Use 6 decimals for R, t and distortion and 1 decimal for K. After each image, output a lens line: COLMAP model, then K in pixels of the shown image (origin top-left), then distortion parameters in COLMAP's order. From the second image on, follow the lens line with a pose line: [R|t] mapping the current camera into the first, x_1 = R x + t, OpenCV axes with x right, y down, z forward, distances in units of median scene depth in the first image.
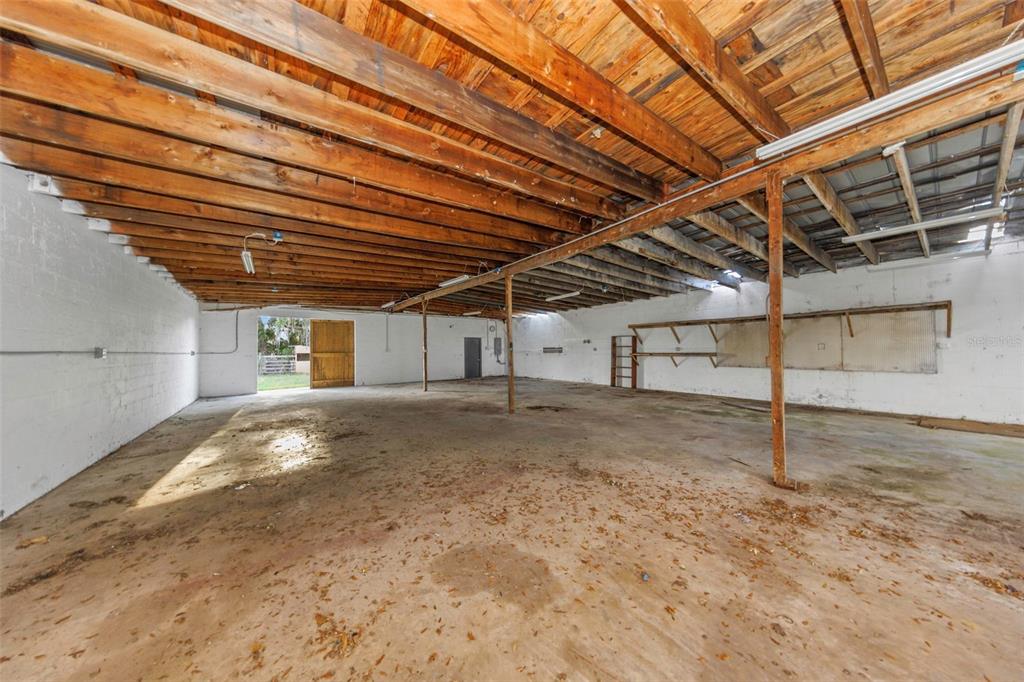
lens RADIAL K [[329.2, 0, 514.2], [0, 329.2, 344.0], [0, 0, 1]] dist [0.000013, 0.000015]
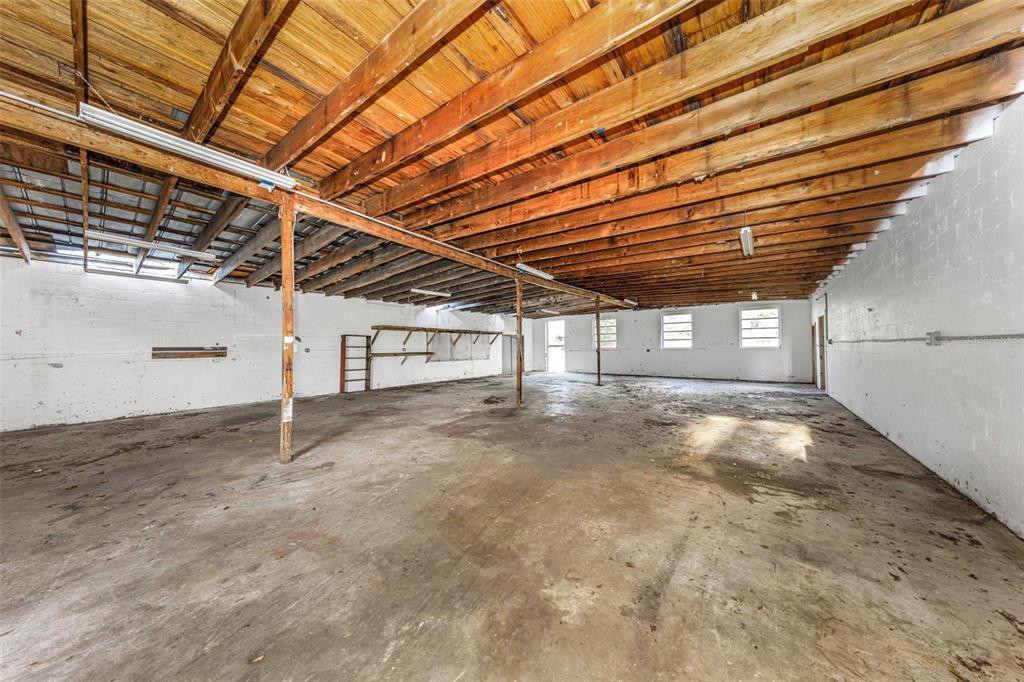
lens RADIAL K [[329.2, 0, 514.2], [0, 329.2, 344.0], [0, 0, 1]] dist [0.000013, 0.000015]
pose [[-0.281390, 0.027036, 0.959213, -0.694156], [-0.002167, 0.999583, -0.028809, 0.025788], [-0.959591, -0.010185, -0.281214, 0.874116]]
